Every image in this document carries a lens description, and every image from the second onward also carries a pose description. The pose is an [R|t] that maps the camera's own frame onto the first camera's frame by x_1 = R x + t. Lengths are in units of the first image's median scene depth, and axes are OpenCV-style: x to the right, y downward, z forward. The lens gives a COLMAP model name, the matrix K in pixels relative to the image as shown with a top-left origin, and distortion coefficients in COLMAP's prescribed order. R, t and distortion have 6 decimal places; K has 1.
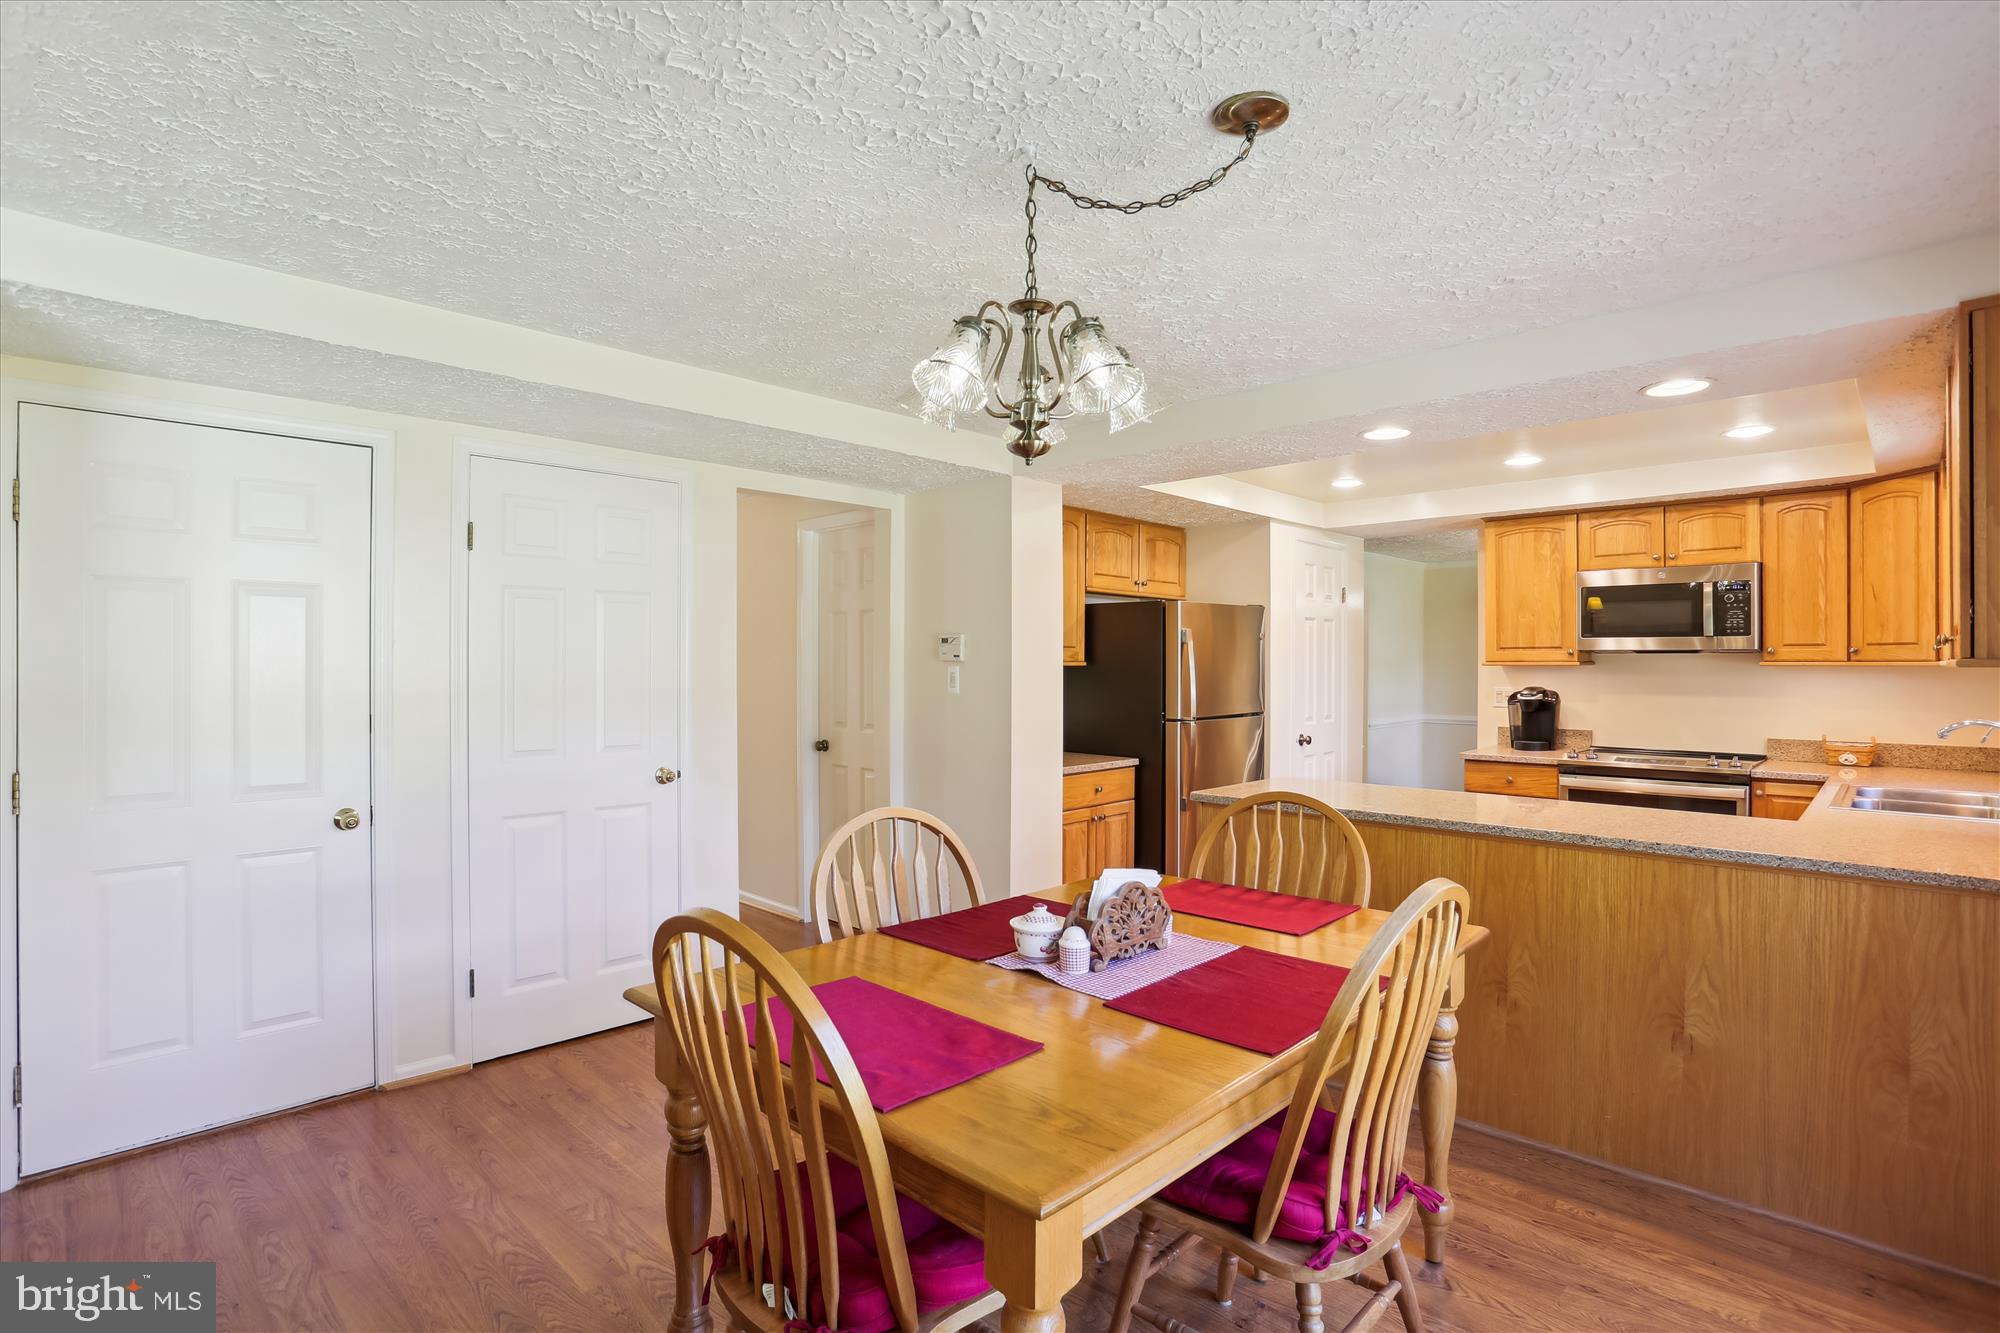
lens RADIAL K [[977.2, 0, 991.8], [0, 977.2, 660.4], [0, 0, 1]] dist [-0.069939, 0.026113]
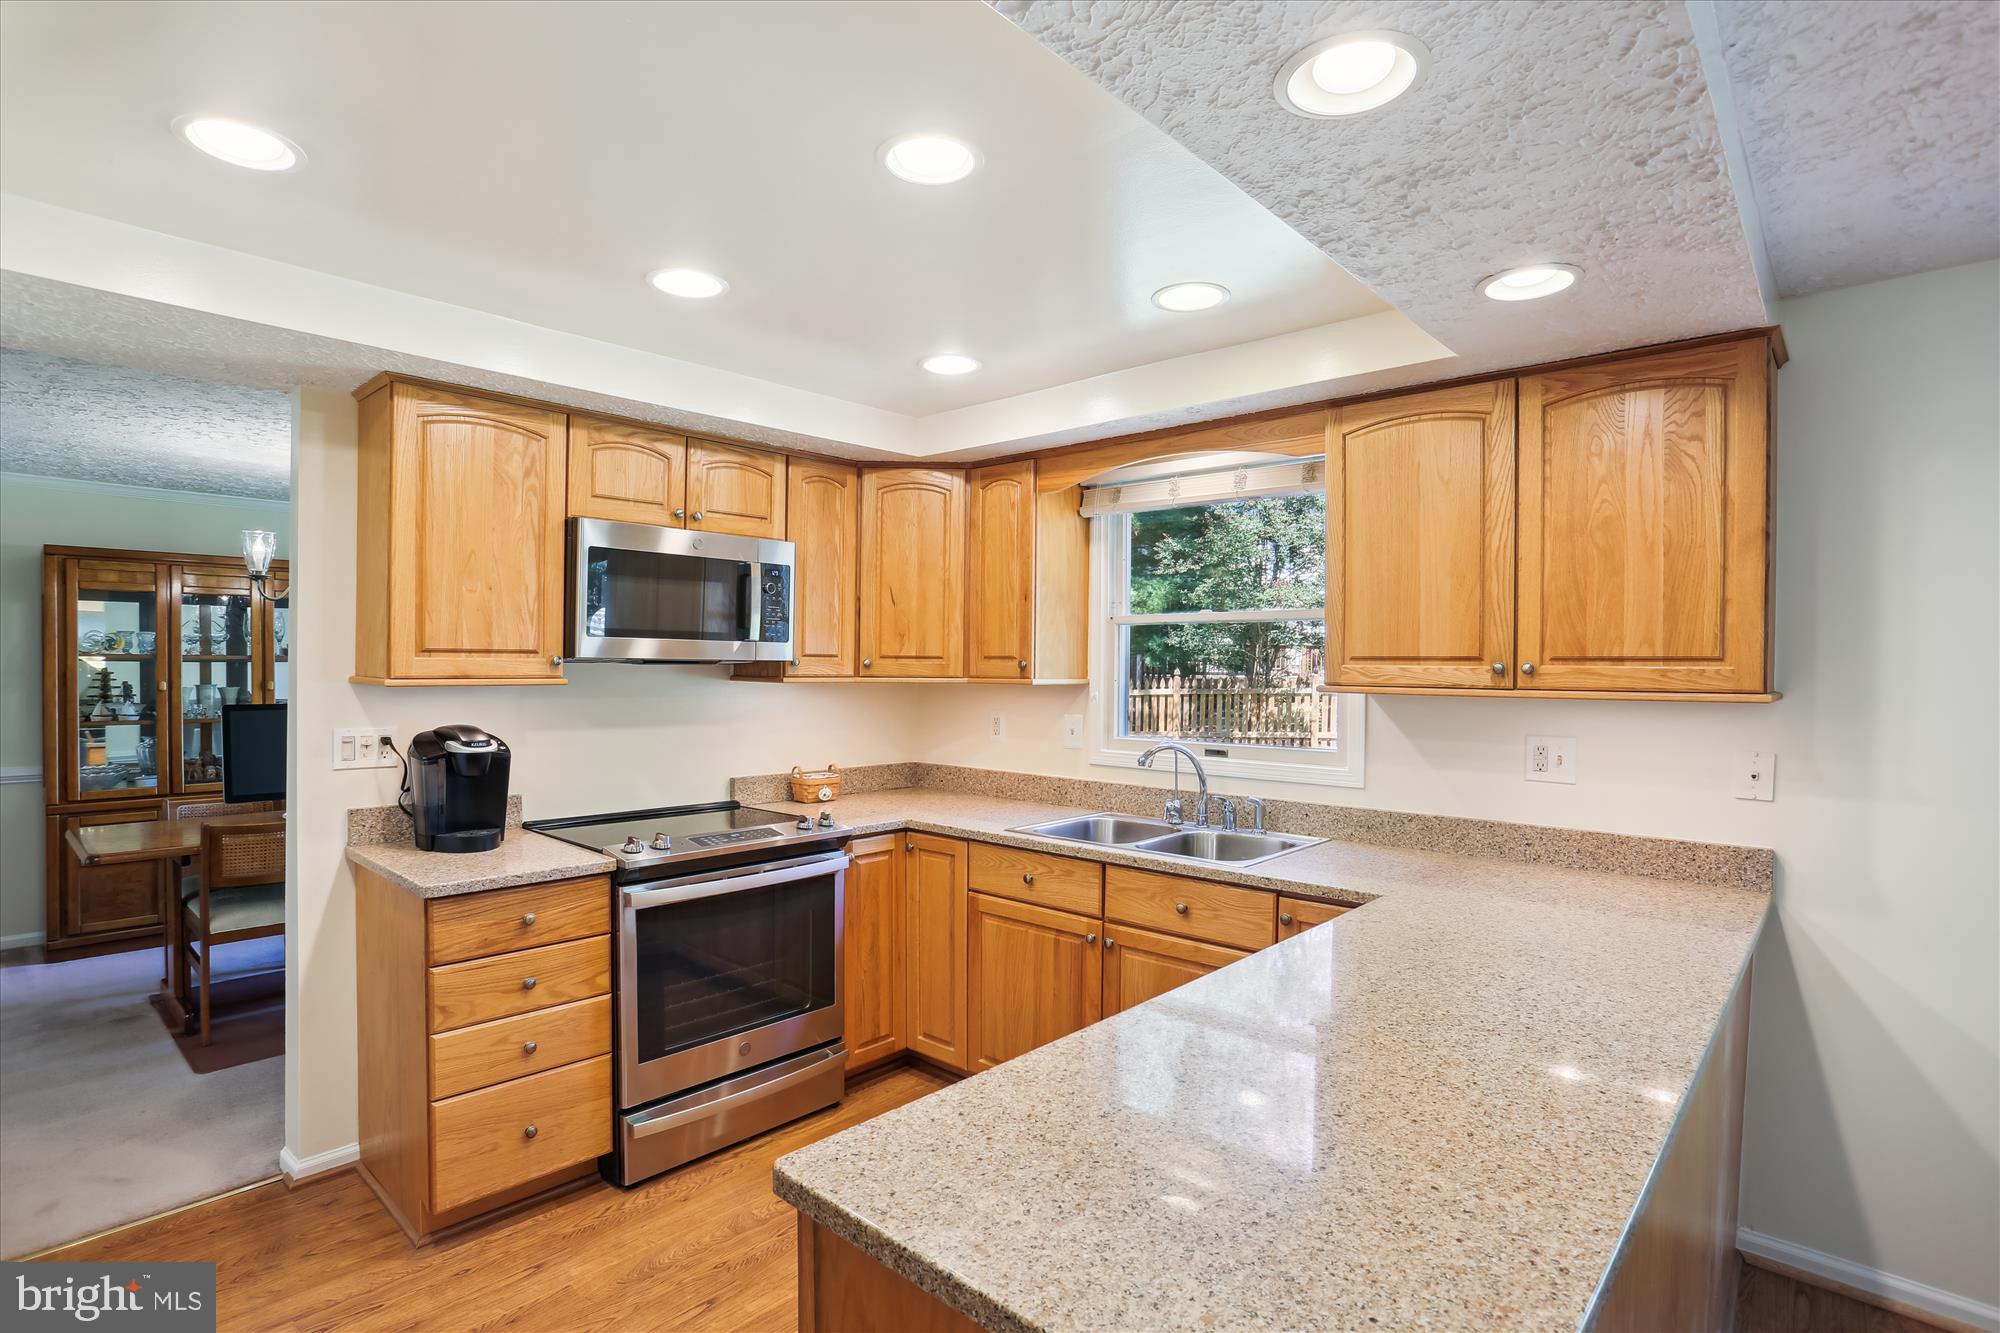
lens RADIAL K [[979.2, 0, 983.4], [0, 979.2, 672.0], [0, 0, 1]] dist [-0.071278, 0.025426]
pose [[-0.034543, -0.007848, 0.999372, 0.041290], [-0.009693, 0.999925, 0.007517, -0.009369], [-0.999356, -0.009428, -0.034617, 0.818082]]
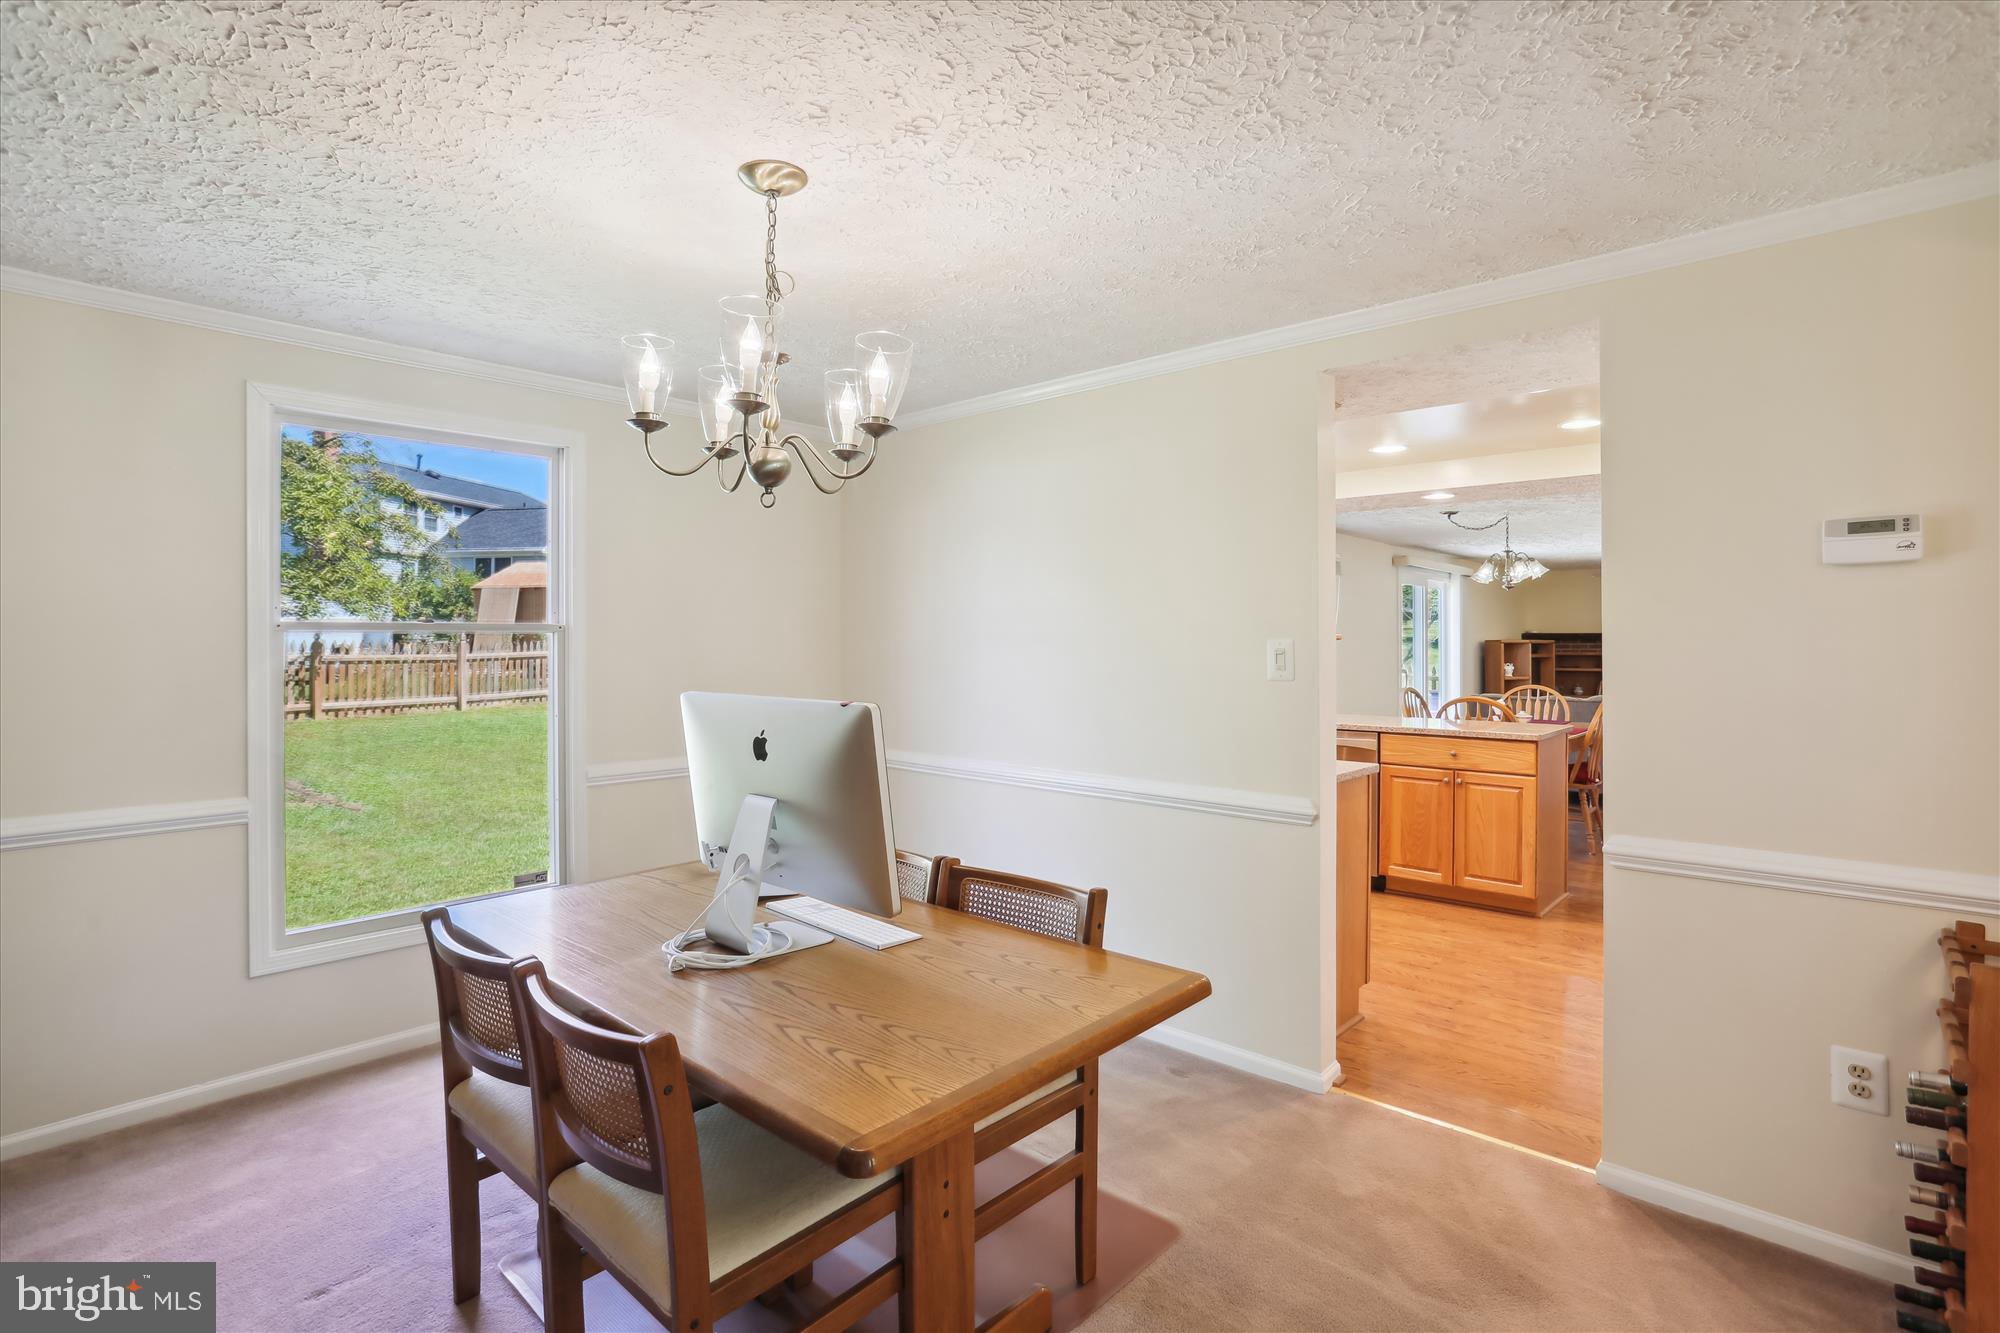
lens RADIAL K [[977.2, 0, 991.8], [0, 977.2, 660.4], [0, 0, 1]] dist [-0.069939, 0.026113]
pose [[-0.999453, -0.001758, -0.033036, 0.845538], [-0.002322, 0.999852, 0.017032, 0.011931], [0.033001, 0.017100, -0.999309, 1.809857]]
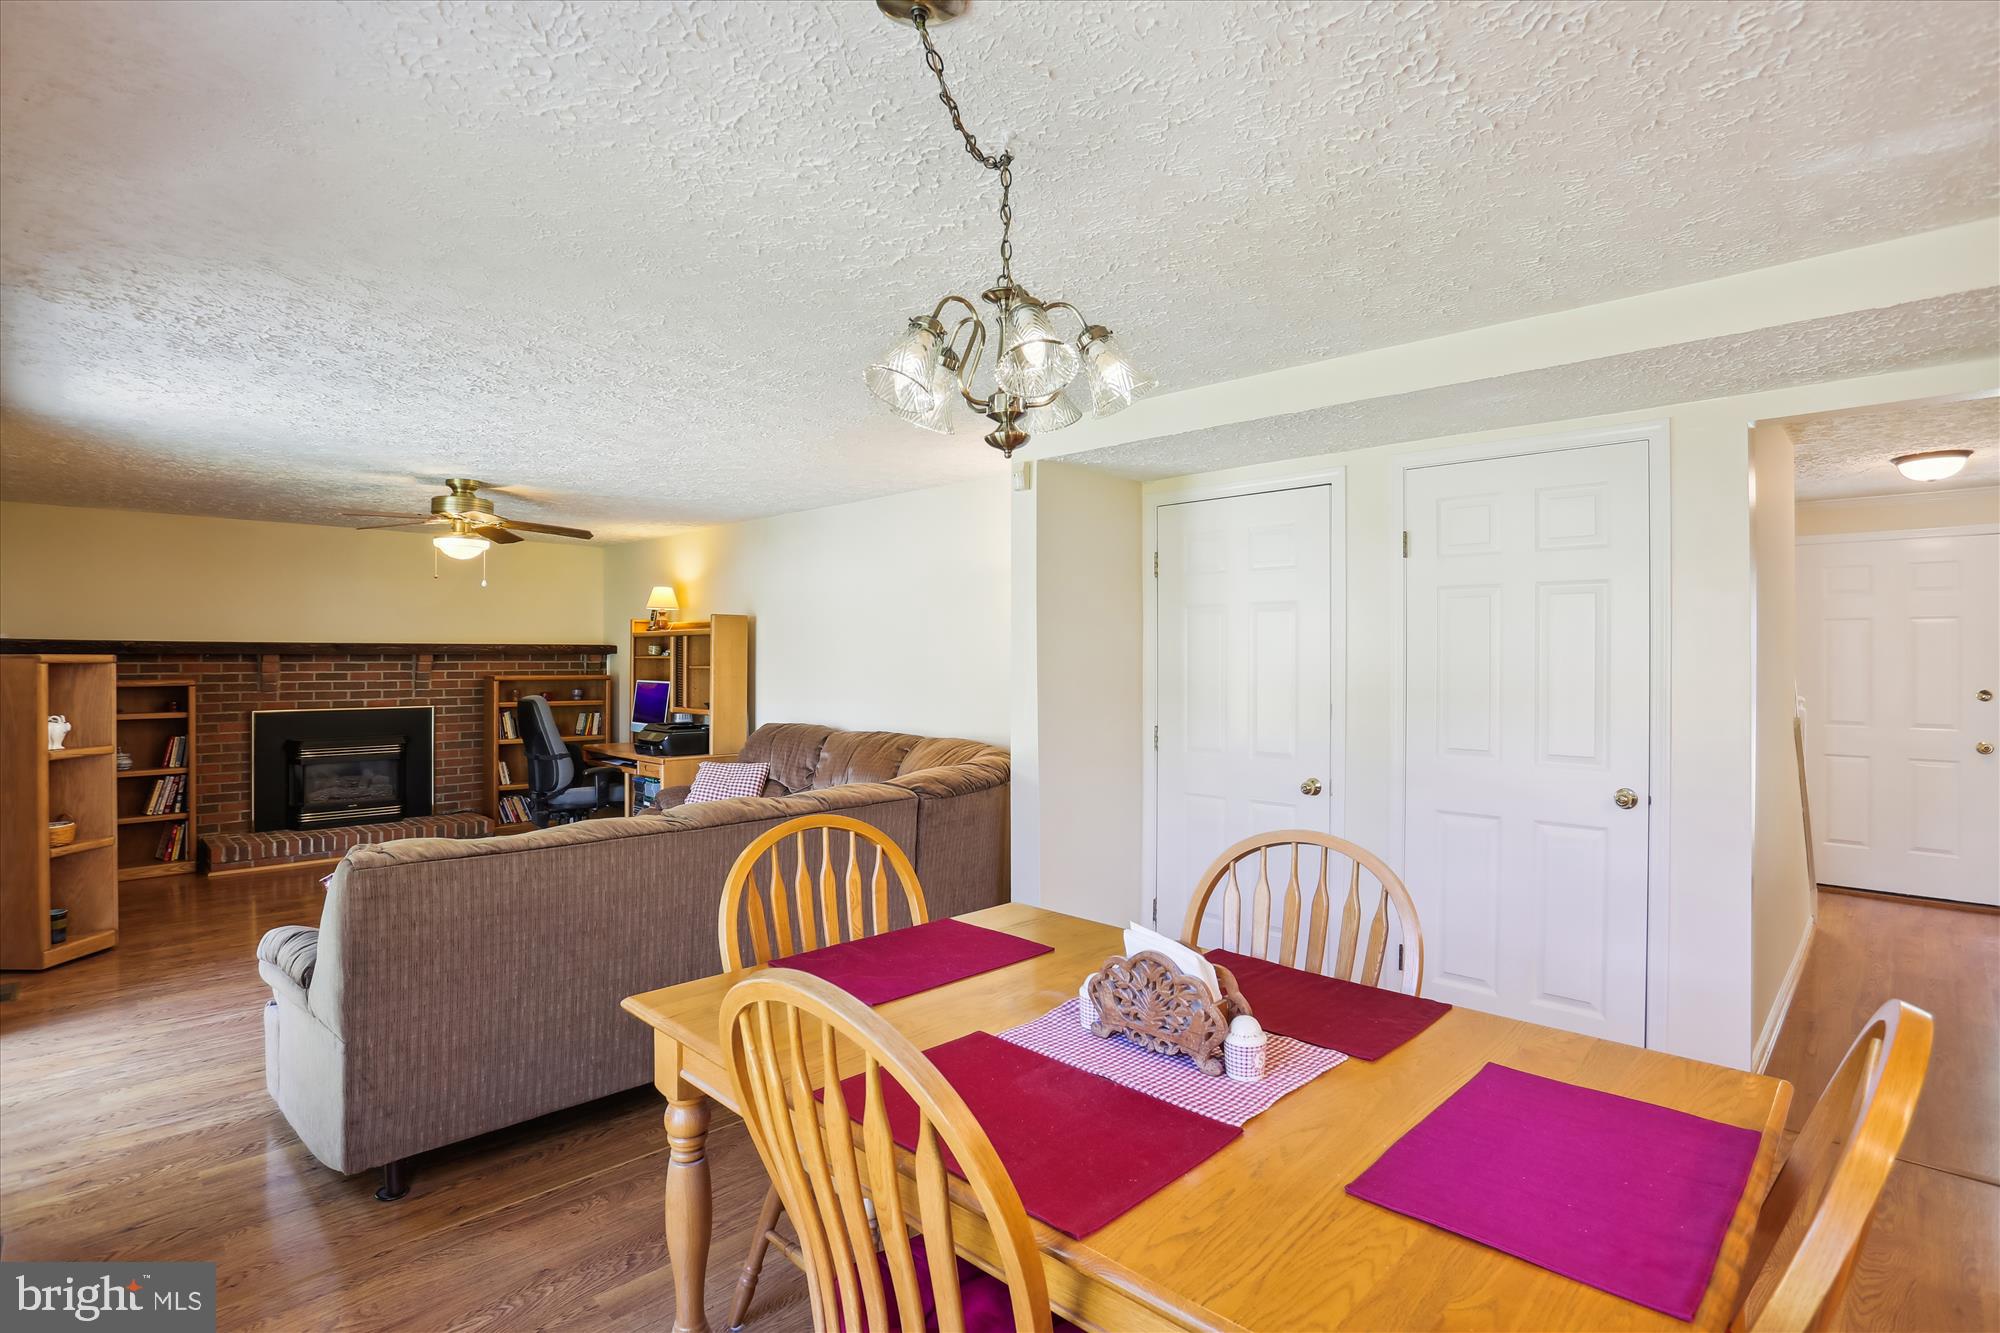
lens RADIAL K [[955.9, 0, 991.4], [0, 955.9, 658.7], [0, 0, 1]] dist [-0.049502, 0.018568]
pose [[-0.002362, -0.002386, -0.999994, 0.363402], [-0.002454, 0.999994, -0.002380, 0.002454], [0.999994, 0.002448, -0.002368, 0.364267]]
